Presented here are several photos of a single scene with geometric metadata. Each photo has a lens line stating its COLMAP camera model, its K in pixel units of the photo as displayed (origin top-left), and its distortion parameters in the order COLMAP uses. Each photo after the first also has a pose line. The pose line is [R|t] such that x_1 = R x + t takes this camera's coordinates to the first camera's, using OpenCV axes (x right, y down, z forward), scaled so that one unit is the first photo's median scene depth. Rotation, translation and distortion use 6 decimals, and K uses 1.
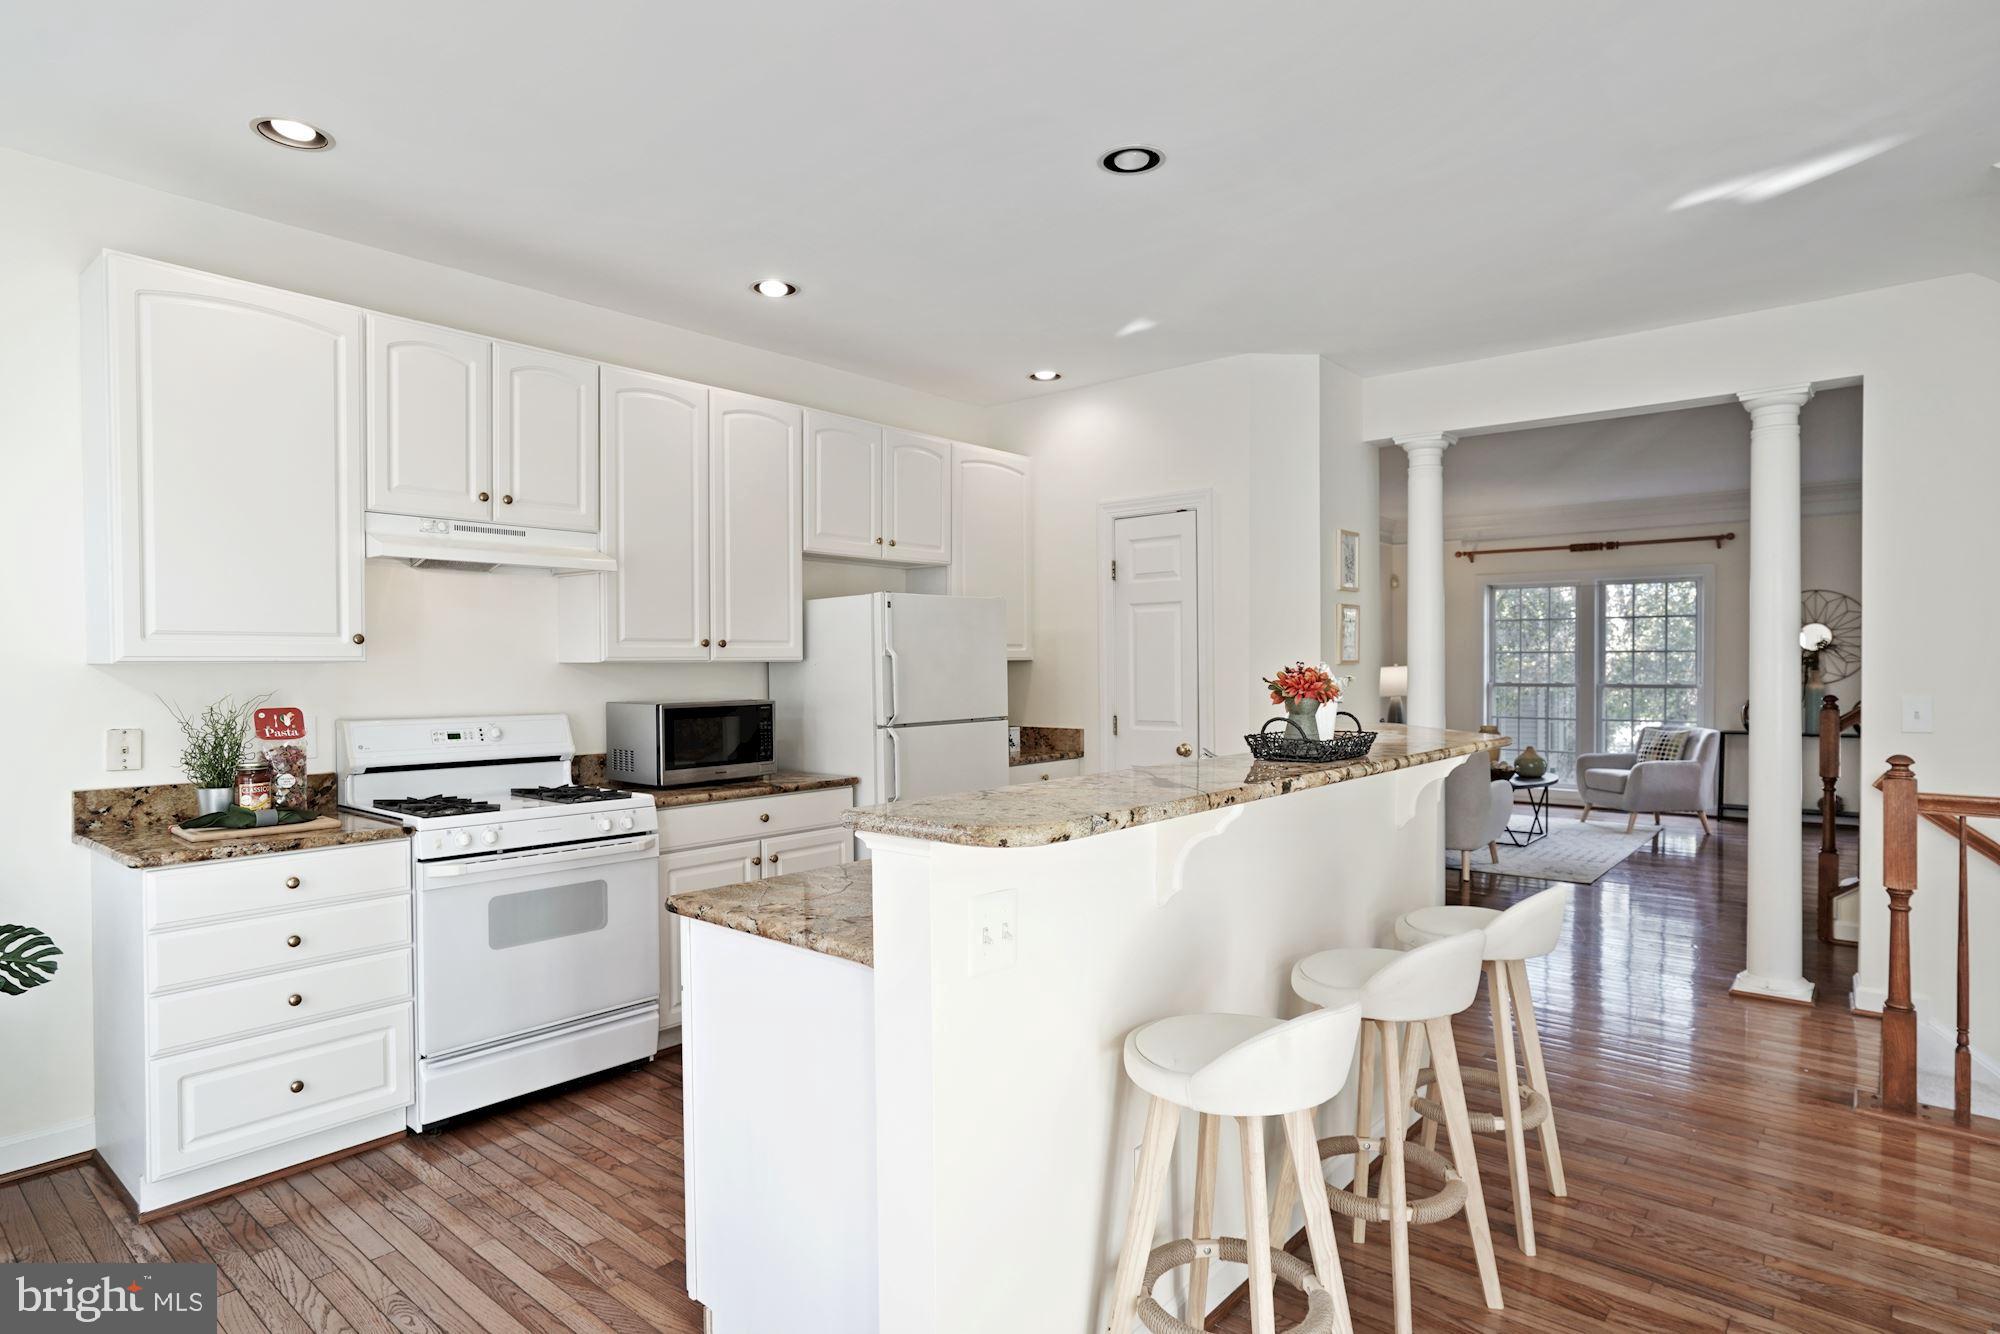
lens RADIAL K [[1082.8, 0, 993.9], [0, 1082.8, 672.8], [0, 0, 1]] dist [-0.016419, 0.000017]
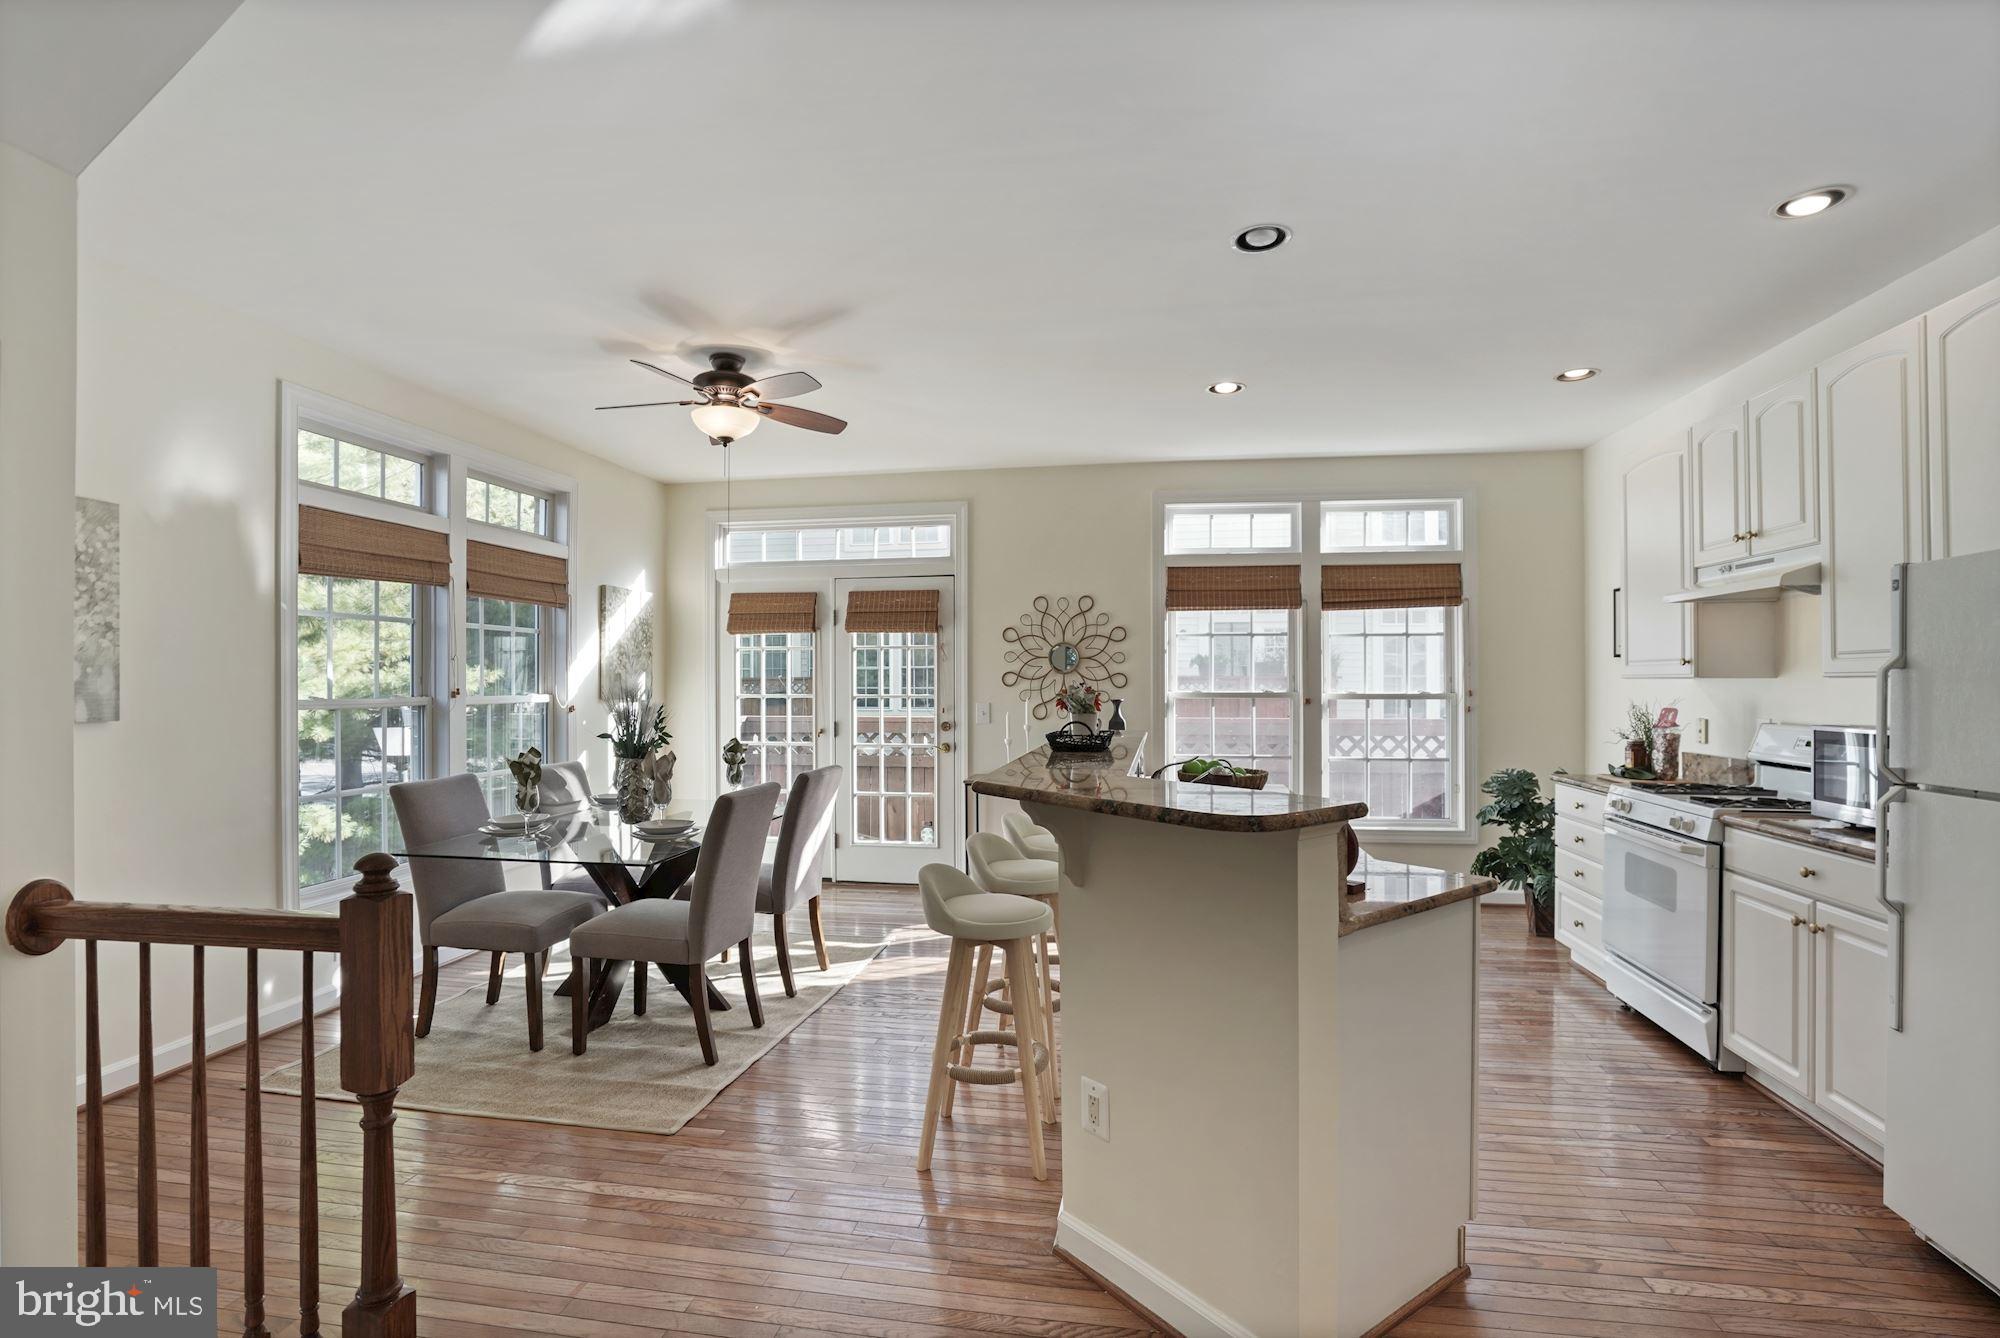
lens RADIAL K [[938.3, 0, 1003.7], [0, 938.3, 677.6], [0, 0, 1]] dist [-0.060624, 0.022397]
pose [[-0.857152, 0.003952, -0.515048, 0.612012], [0.000782, 0.999979, 0.006370, -0.014472], [0.515062, 0.005057, -0.857138, 1.210857]]
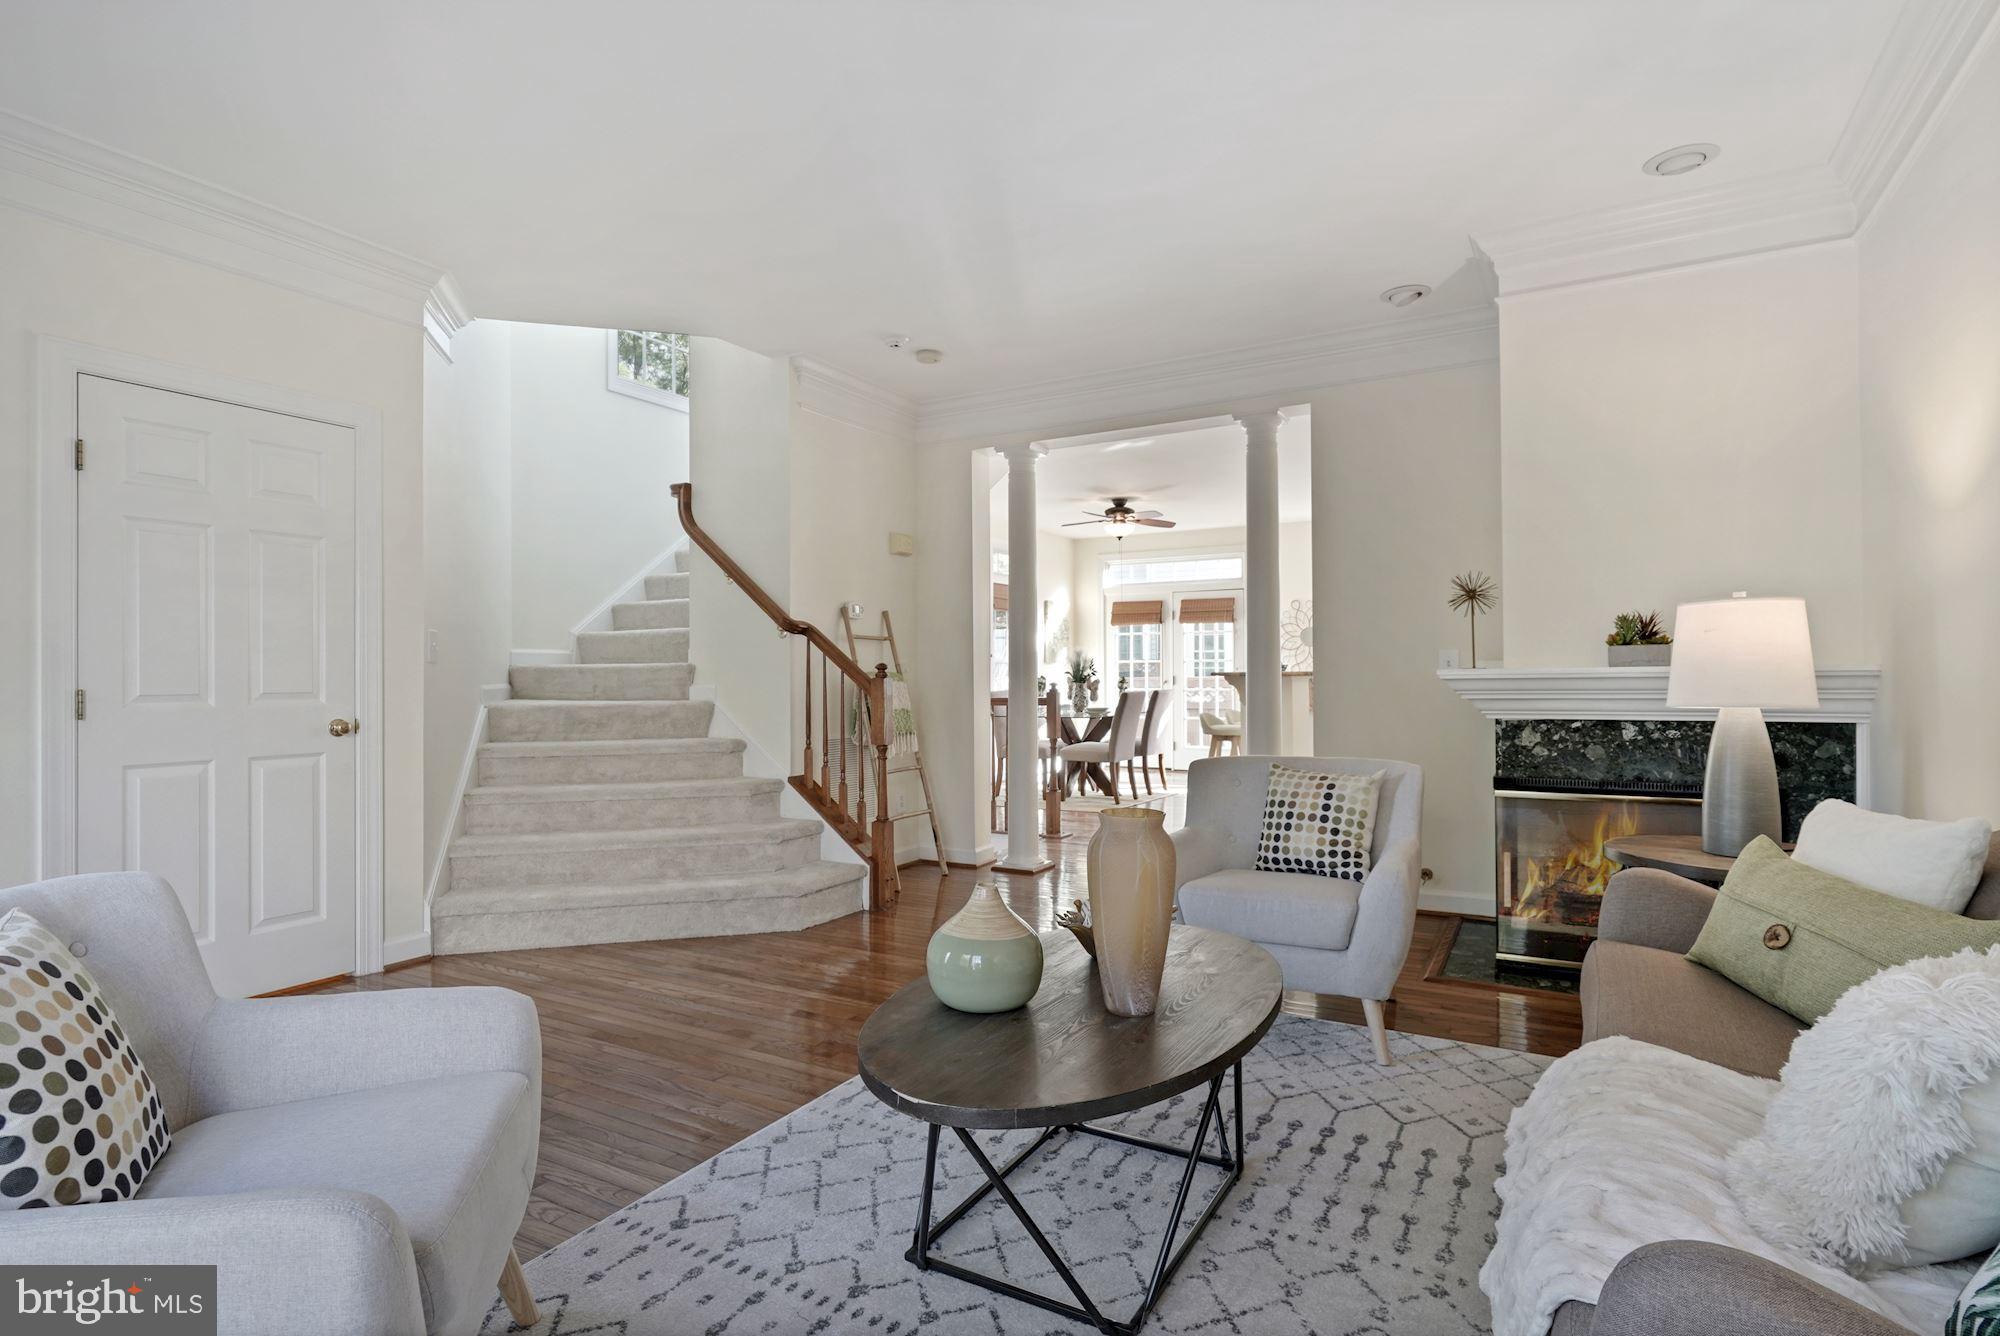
lens RADIAL K [[1015.0, 0, 1000.0], [0, 1015.0, 668.0], [0, 0, 1]] dist [-0.001186, -0.000141]
pose [[-0.983405, 0.008172, -0.181240, 1.046243], [0.007532, 0.999963, 0.004221, 0.029153], [0.181267, 0.002786, -0.983430, 2.446680]]
